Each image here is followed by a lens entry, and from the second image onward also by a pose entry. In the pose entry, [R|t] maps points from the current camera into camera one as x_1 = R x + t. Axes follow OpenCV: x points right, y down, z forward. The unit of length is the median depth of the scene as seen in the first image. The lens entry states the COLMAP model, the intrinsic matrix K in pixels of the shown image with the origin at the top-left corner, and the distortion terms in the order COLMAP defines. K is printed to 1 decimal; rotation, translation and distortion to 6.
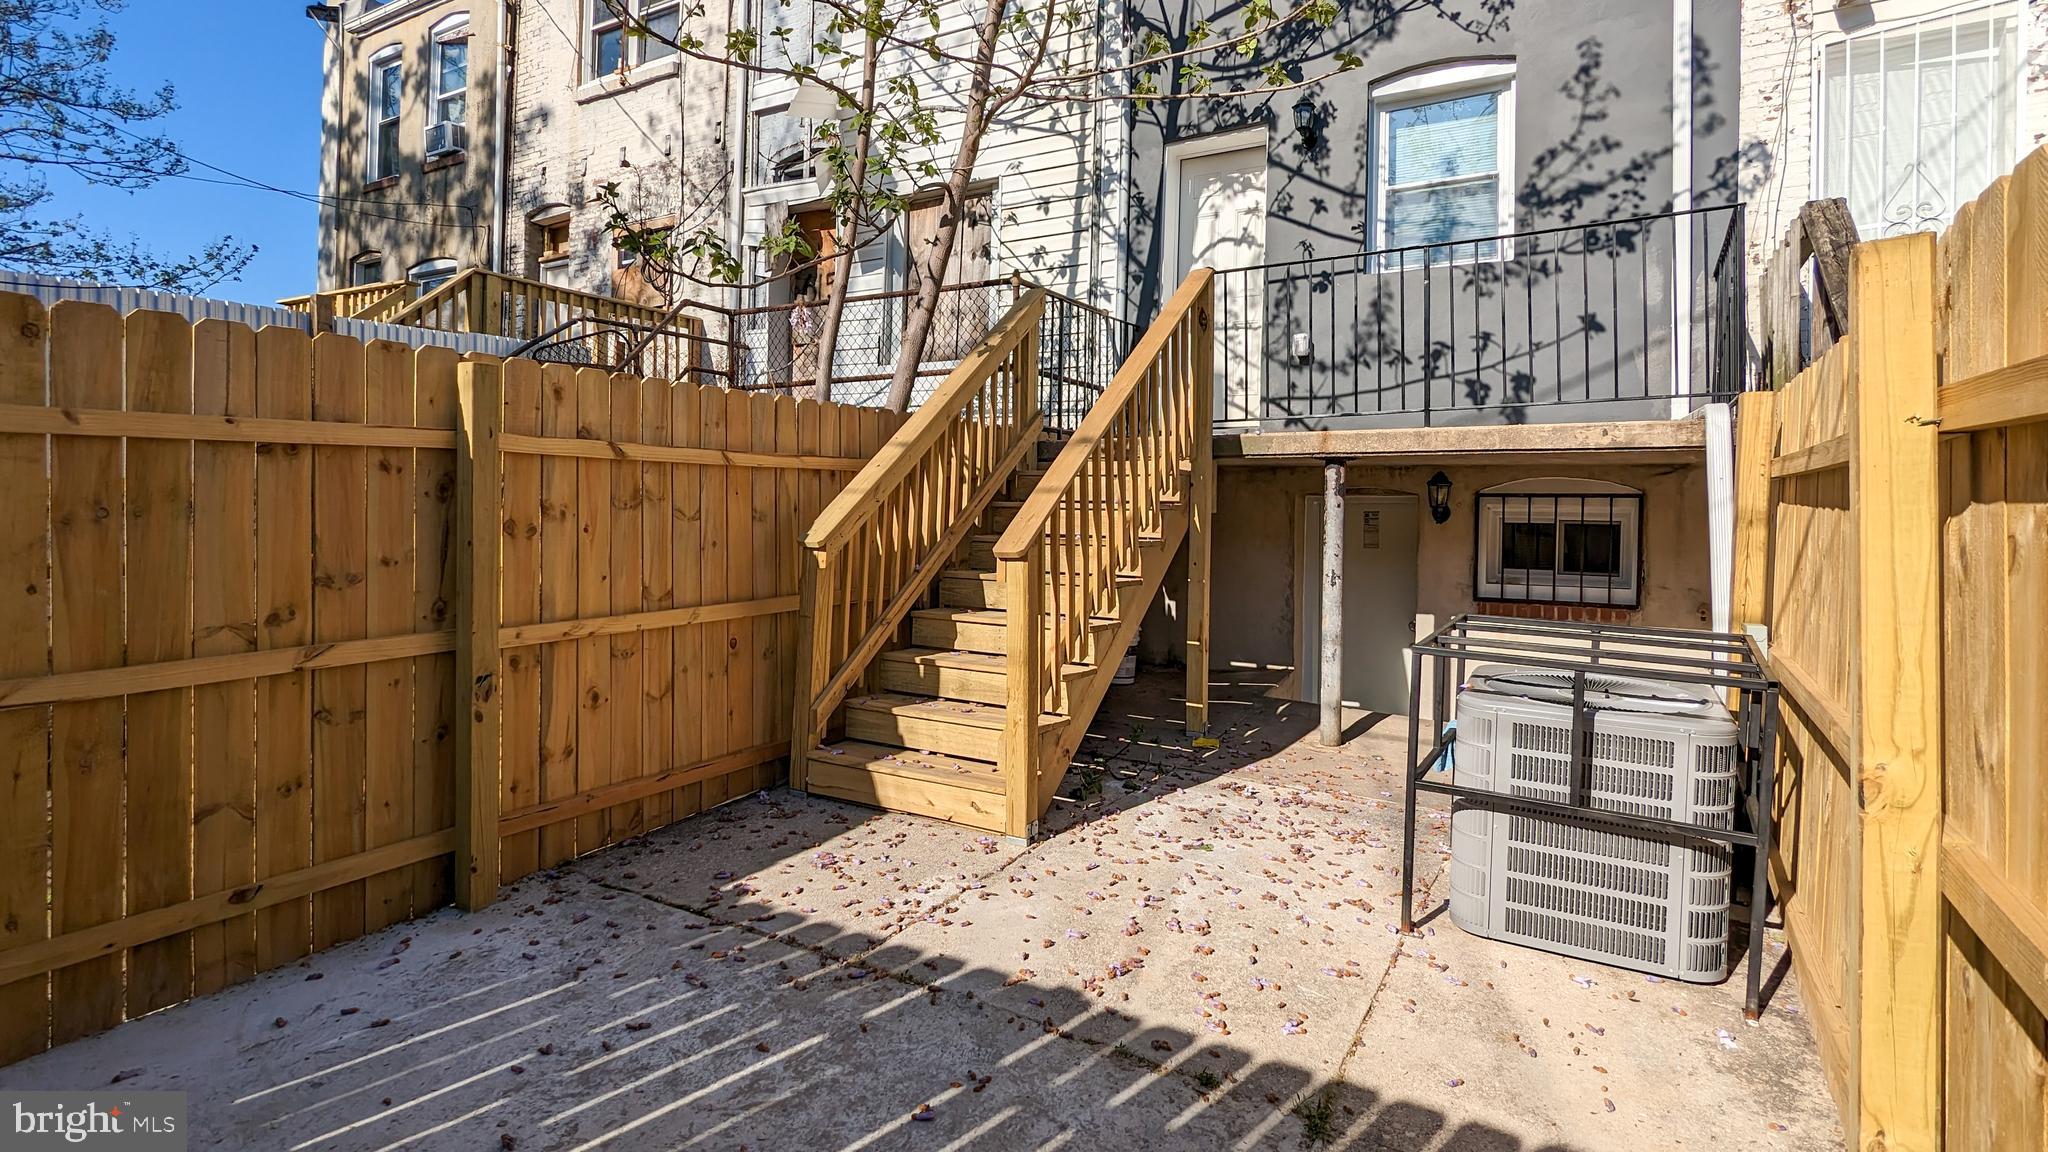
lens RADIAL K [[976.8, 0, 1028.8], [0, 976.8, 564.2], [0, 0, 1]] dist [-0.002008, 0.000452]
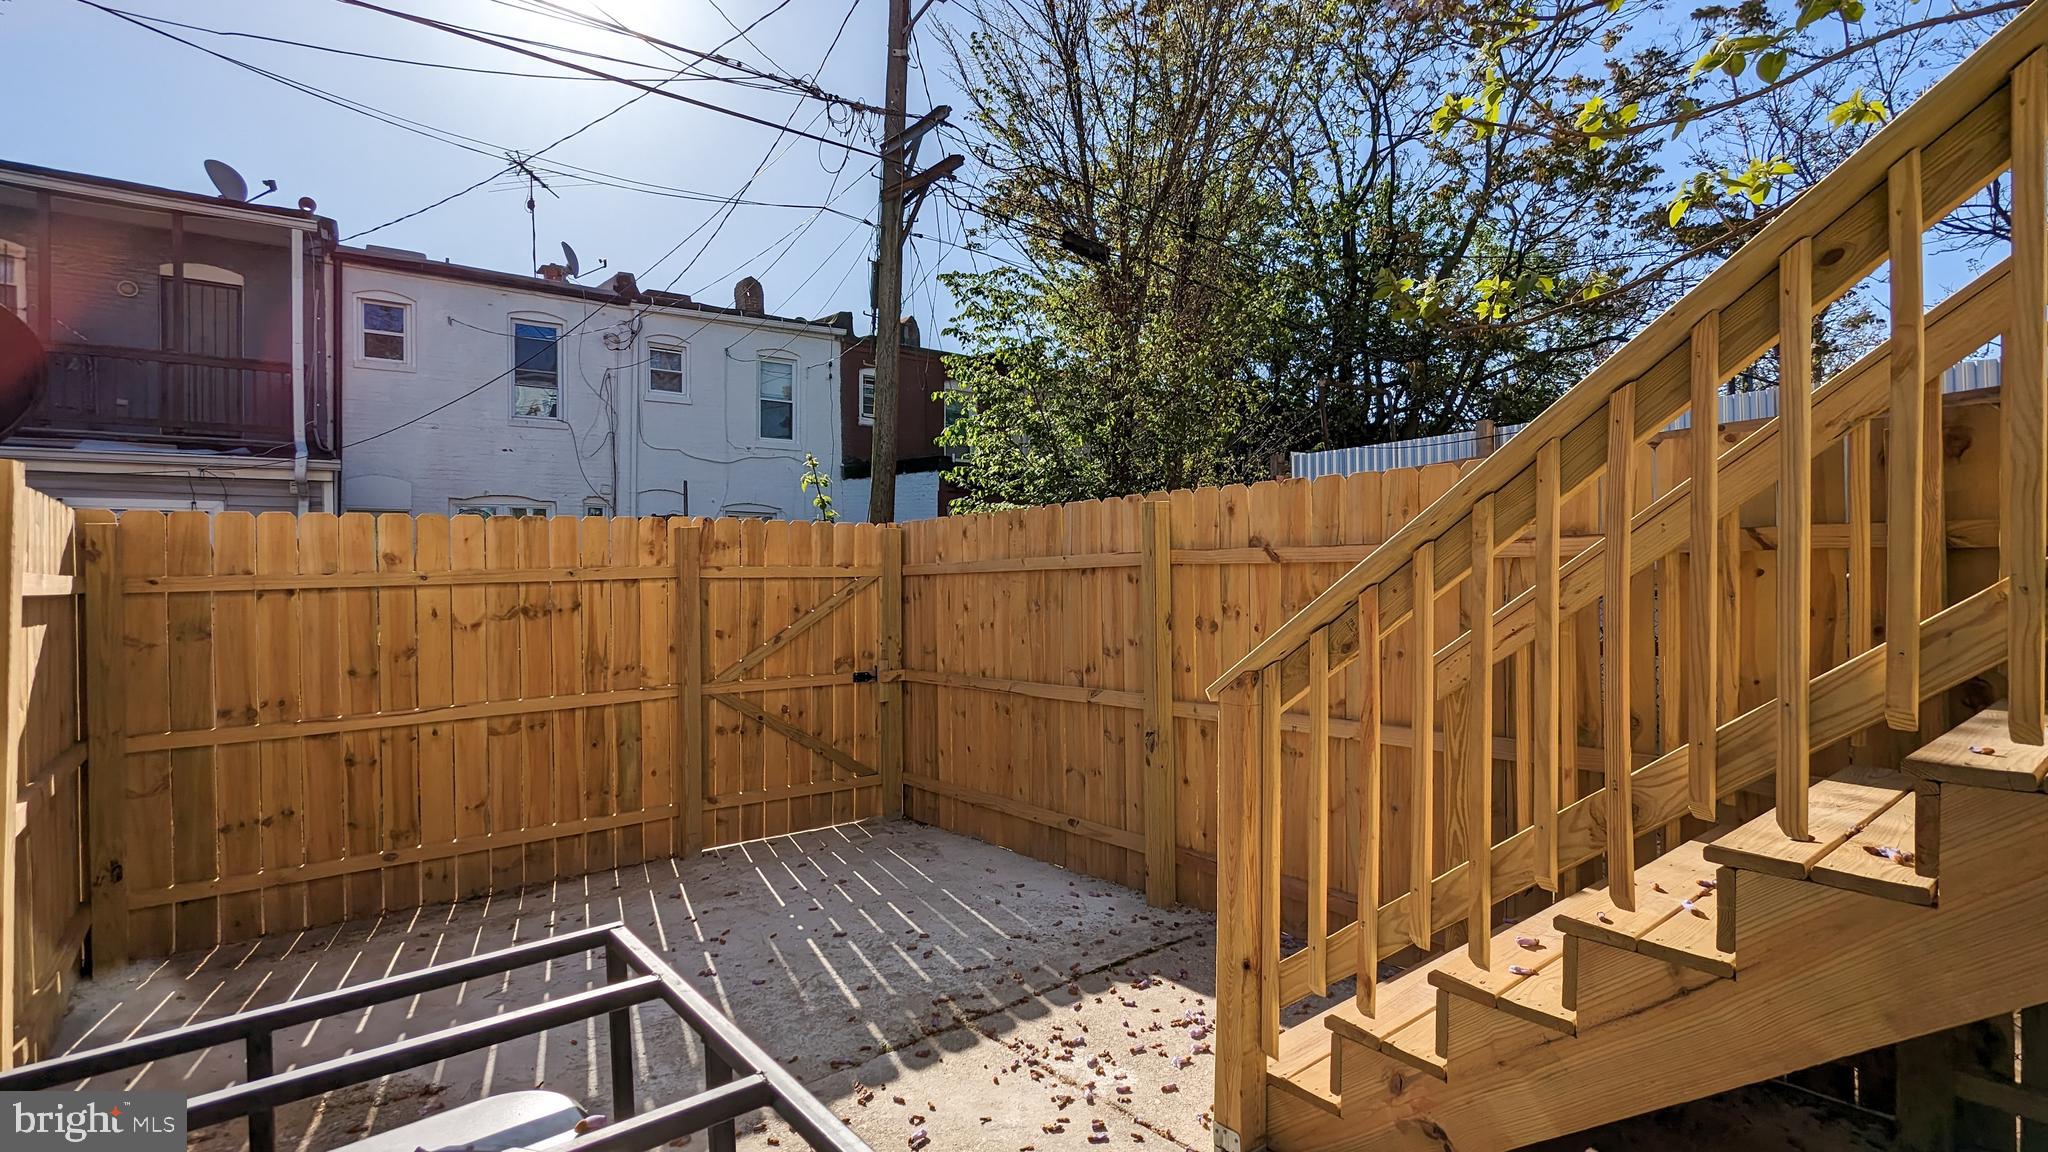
lens RADIAL K [[976.8, 0, 1028.8], [0, 976.8, 564.2], [0, 0, 1]] dist [-0.002008, 0.000452]
pose [[-0.345437, -0.015783, -0.938309, 0.799925], [-0.044825, 0.998995, -0.000301, -0.113507], [0.937371, 0.041955, -0.345797, 1.348512]]
